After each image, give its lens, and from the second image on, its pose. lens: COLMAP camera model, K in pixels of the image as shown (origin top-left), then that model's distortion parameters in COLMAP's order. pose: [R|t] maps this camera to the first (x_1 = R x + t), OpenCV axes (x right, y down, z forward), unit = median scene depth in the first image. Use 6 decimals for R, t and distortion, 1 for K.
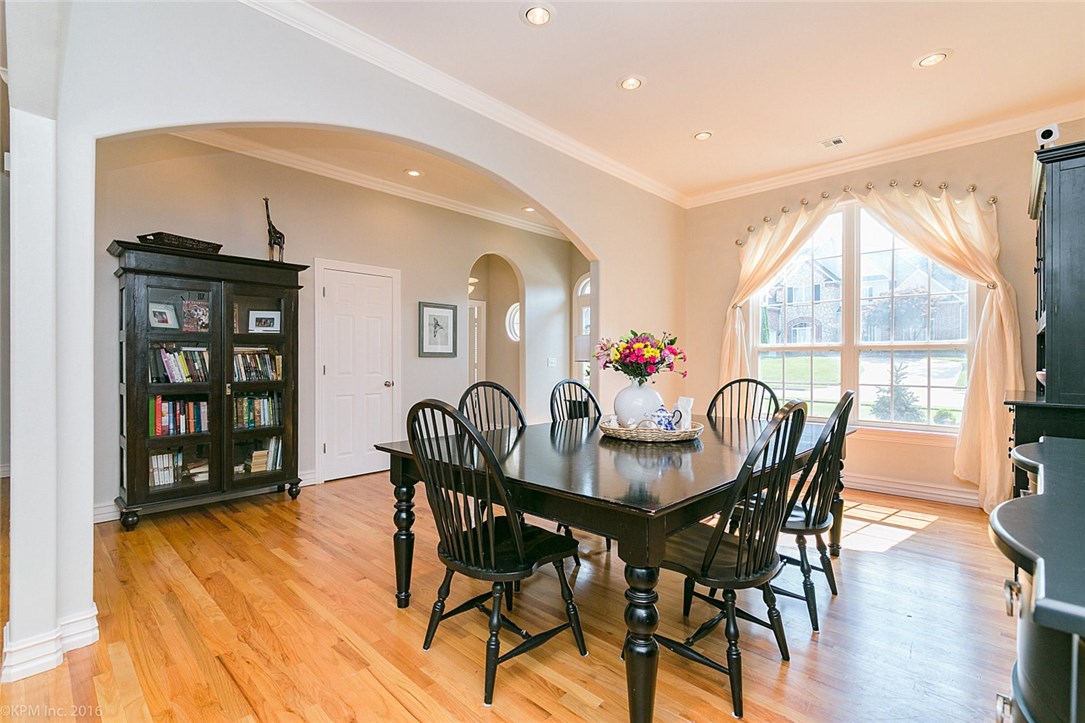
lens RADIAL K [[504.5, 0, 541.9], [0, 504.5, 356.8], [0, 0, 1]] dist [-0.000236, 0.000586]
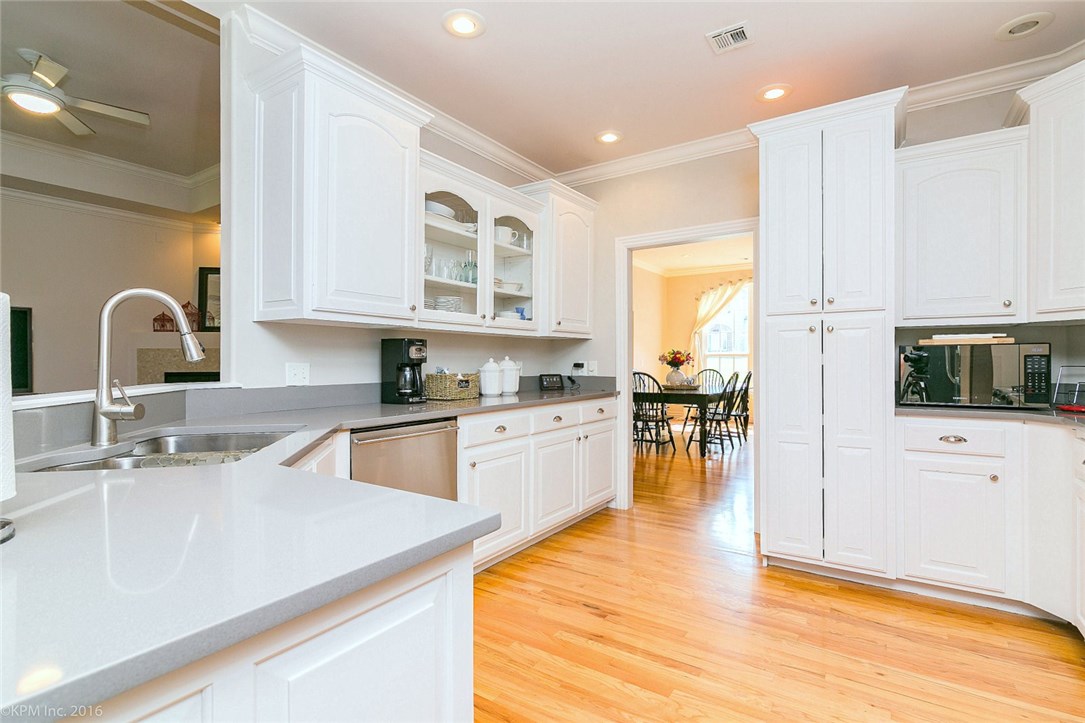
lens RADIAL K [[504.5, 0, 541.9], [0, 504.5, 356.8], [0, 0, 1]] dist [-0.000236, 0.000586]
pose [[0.988173, 0.004122, 0.153289, -0.669604], [-0.004377, 0.999990, 0.001332, -0.011158], [-0.153282, -0.001988, 0.988180, -1.100008]]
